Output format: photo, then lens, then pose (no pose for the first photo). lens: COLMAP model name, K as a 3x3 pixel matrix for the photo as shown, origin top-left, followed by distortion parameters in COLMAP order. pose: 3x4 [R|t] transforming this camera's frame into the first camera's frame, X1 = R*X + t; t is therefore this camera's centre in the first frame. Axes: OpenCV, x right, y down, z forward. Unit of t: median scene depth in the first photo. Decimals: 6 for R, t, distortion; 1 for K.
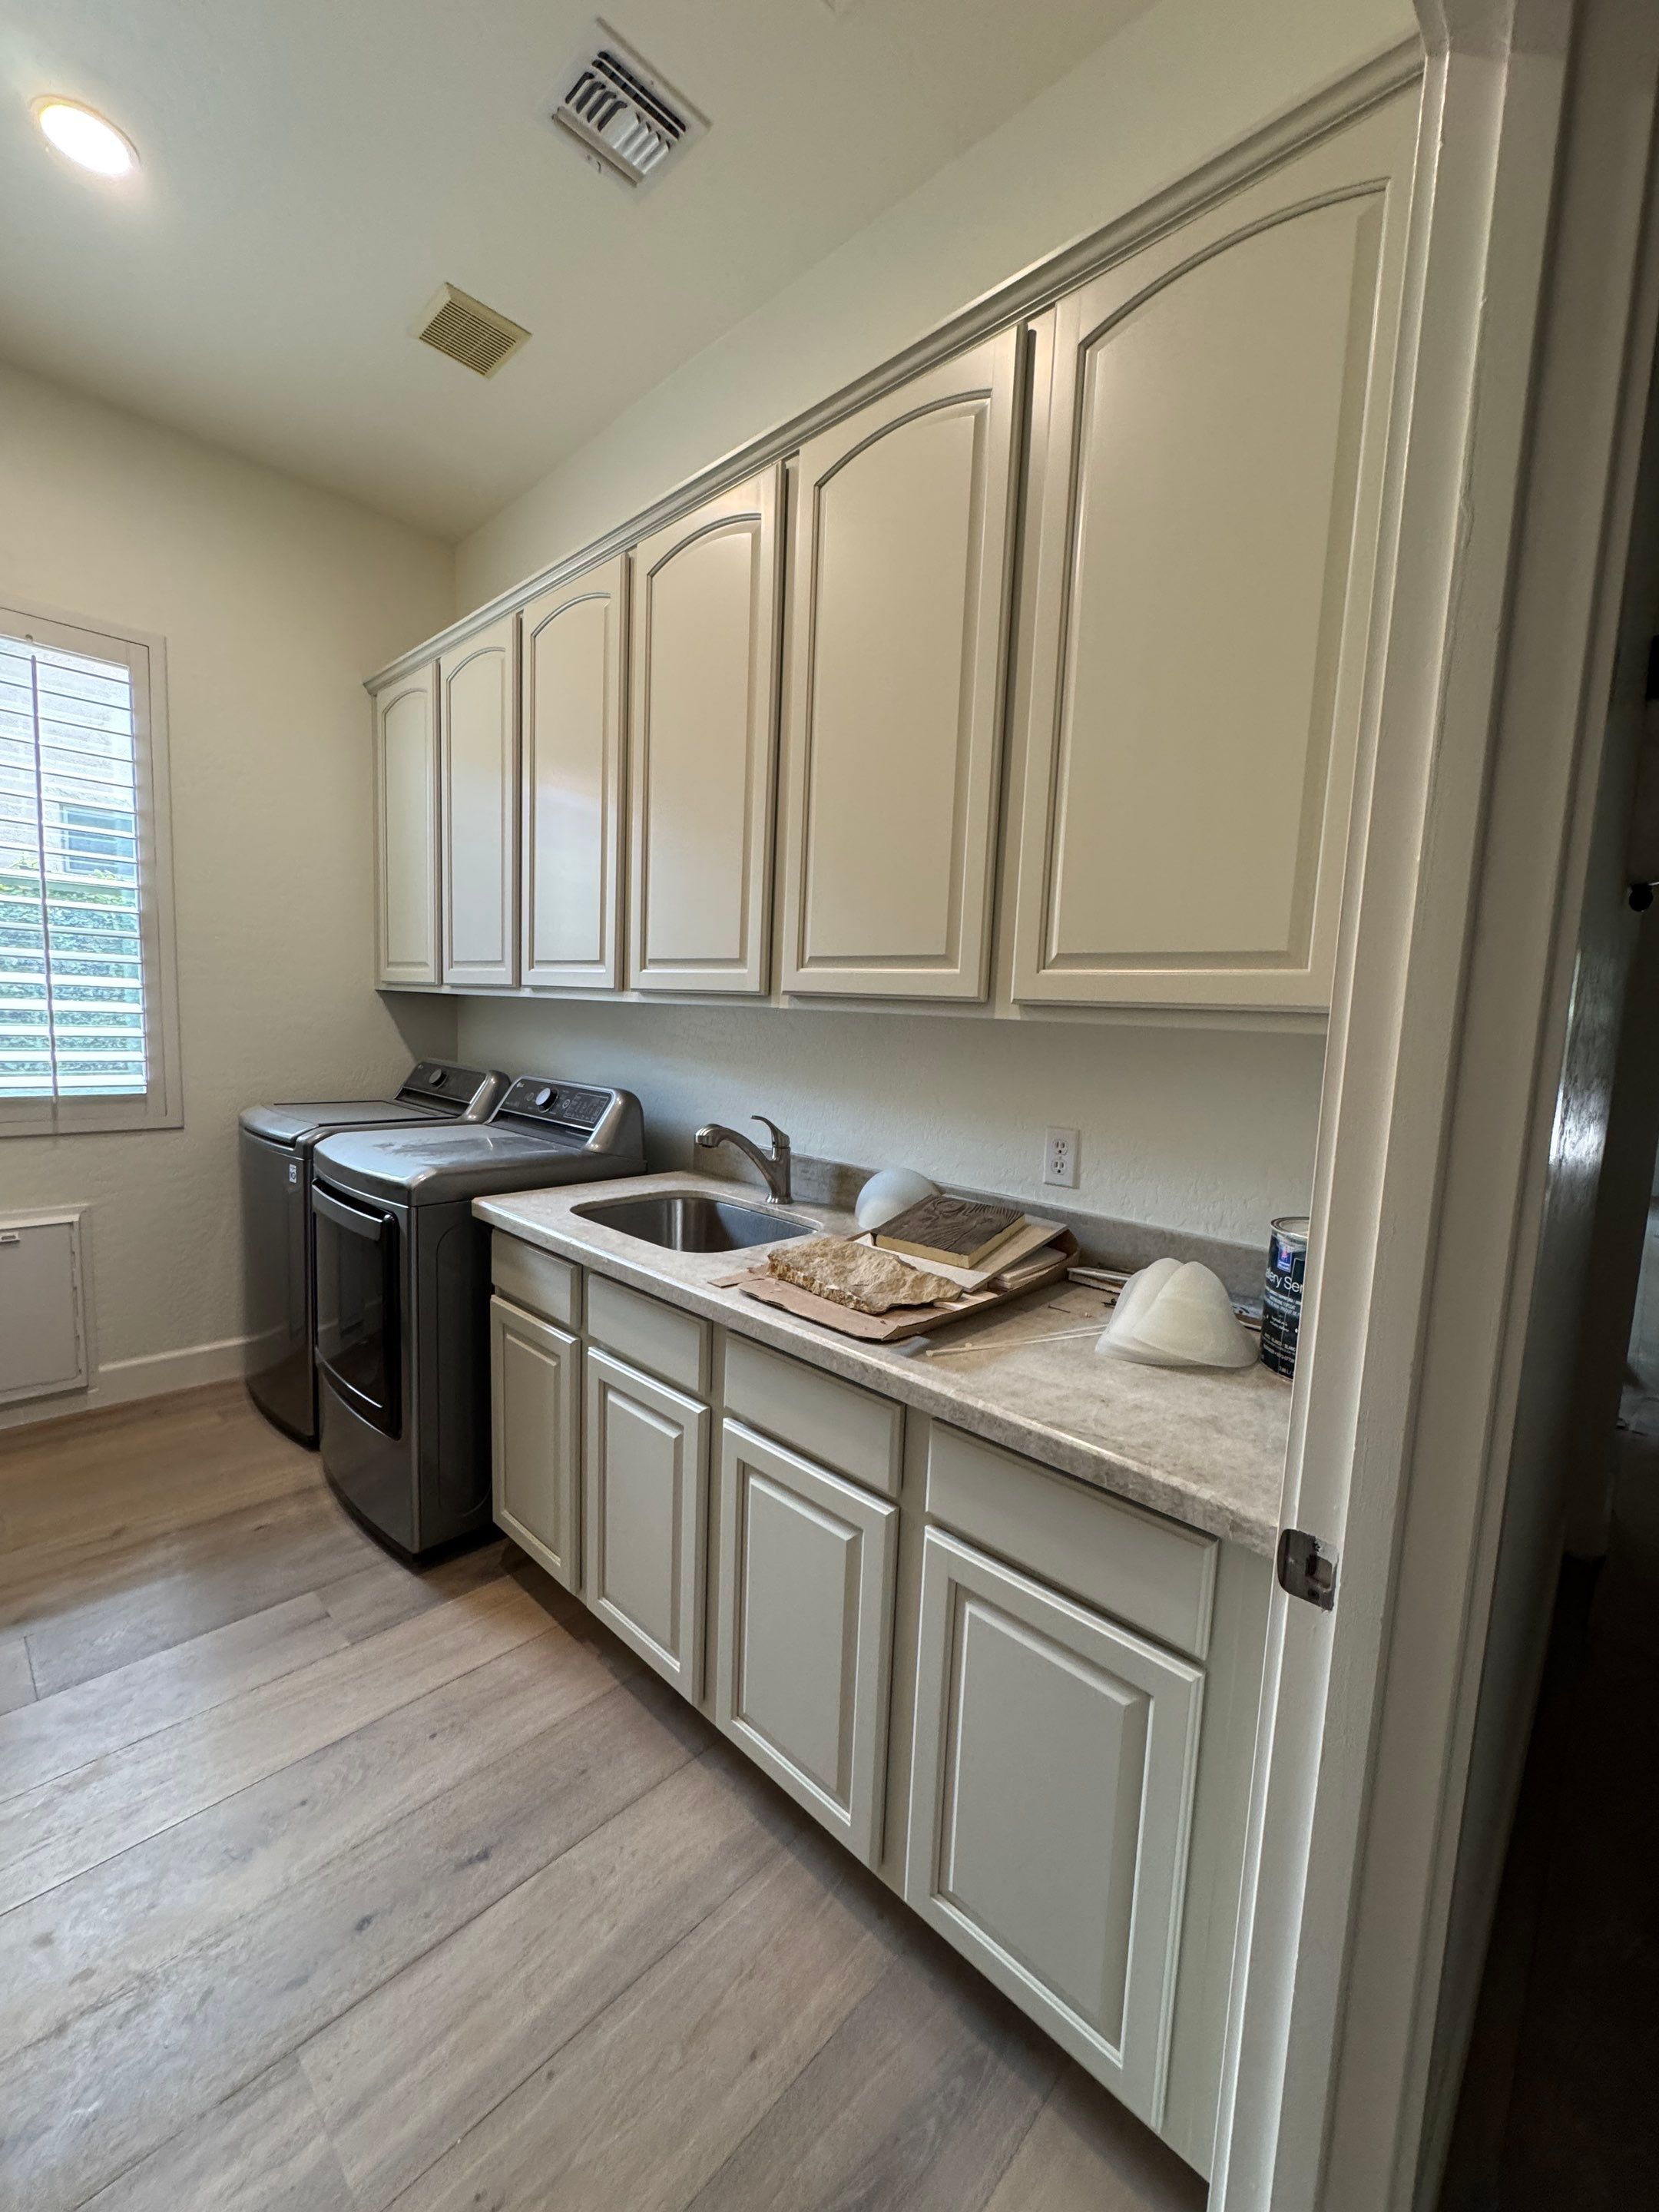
lens RADIAL K [[882.7, 0, 832.1], [0, 882.7, 1105.8], [0, 0, 1]] dist [-0.001529, 0.000082]
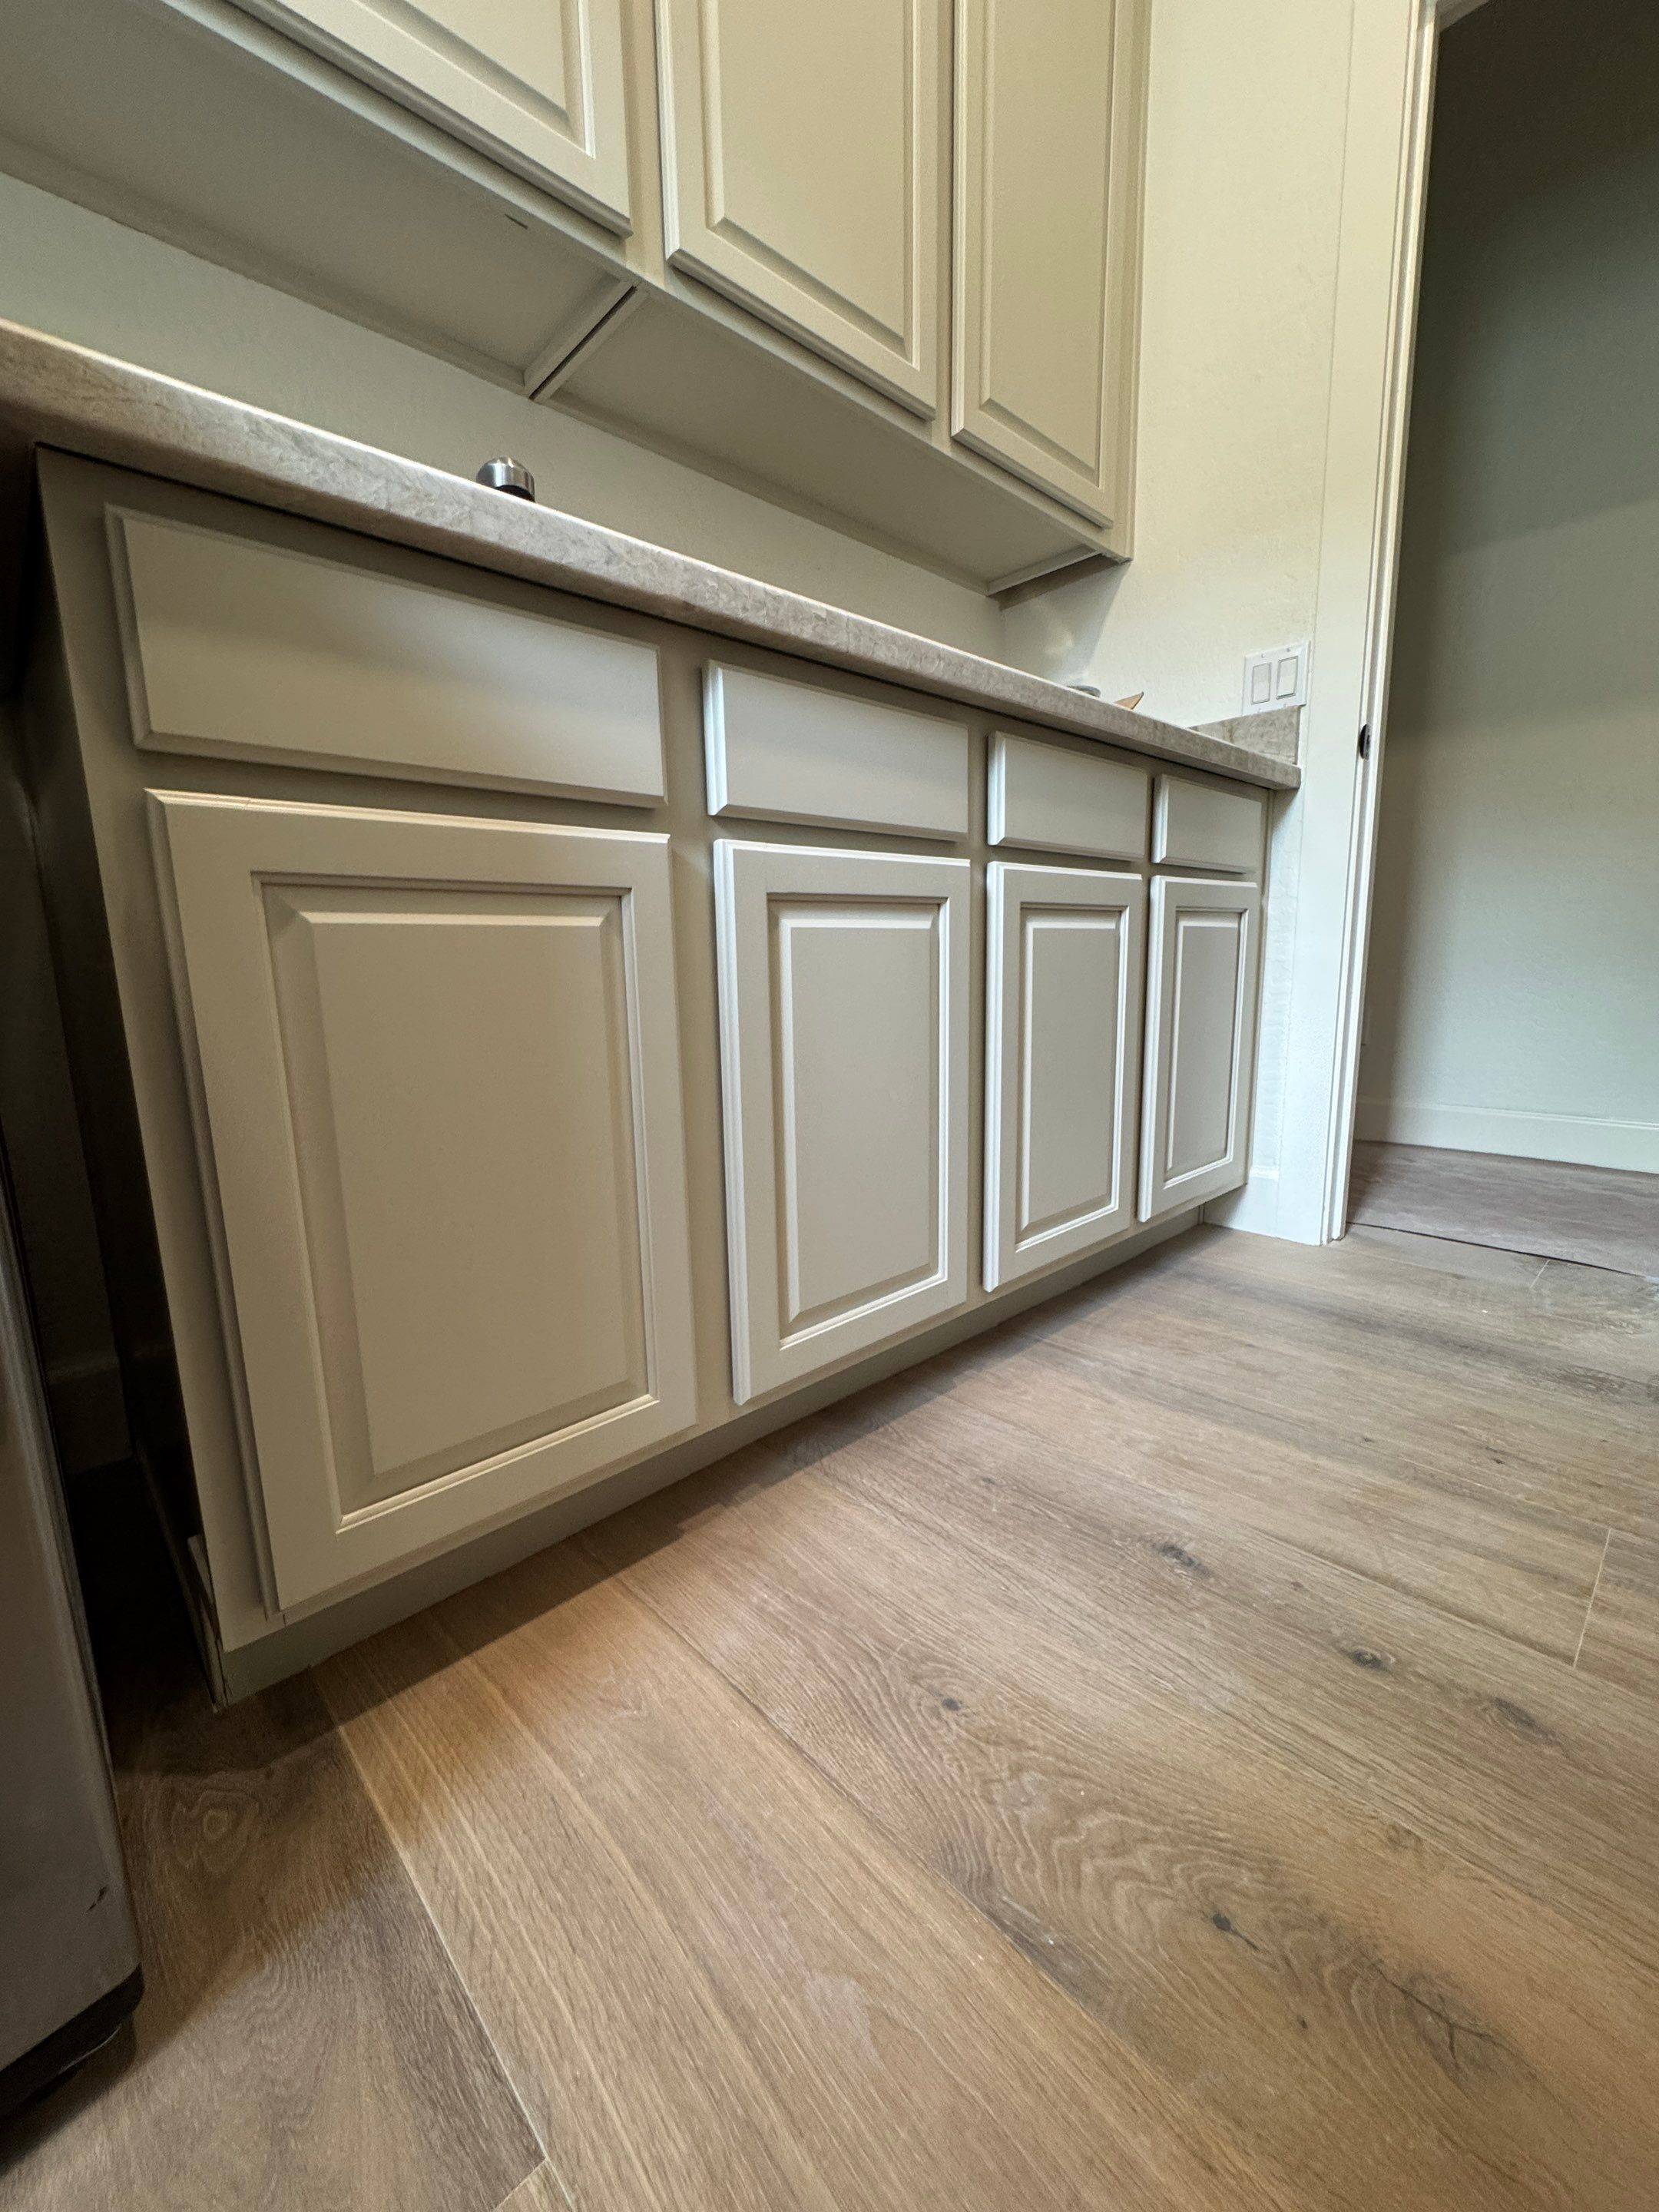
lens RADIAL K [[882.7, 0, 832.1], [0, 882.7, 1105.8], [0, 0, 1]] dist [-0.001529, 0.000082]
pose [[0.049995, -0.209605, 0.976507, -0.667077], [0.129808, 0.970800, 0.201734, 0.286927], [-0.990278, 0.116673, 0.075743, 0.821167]]
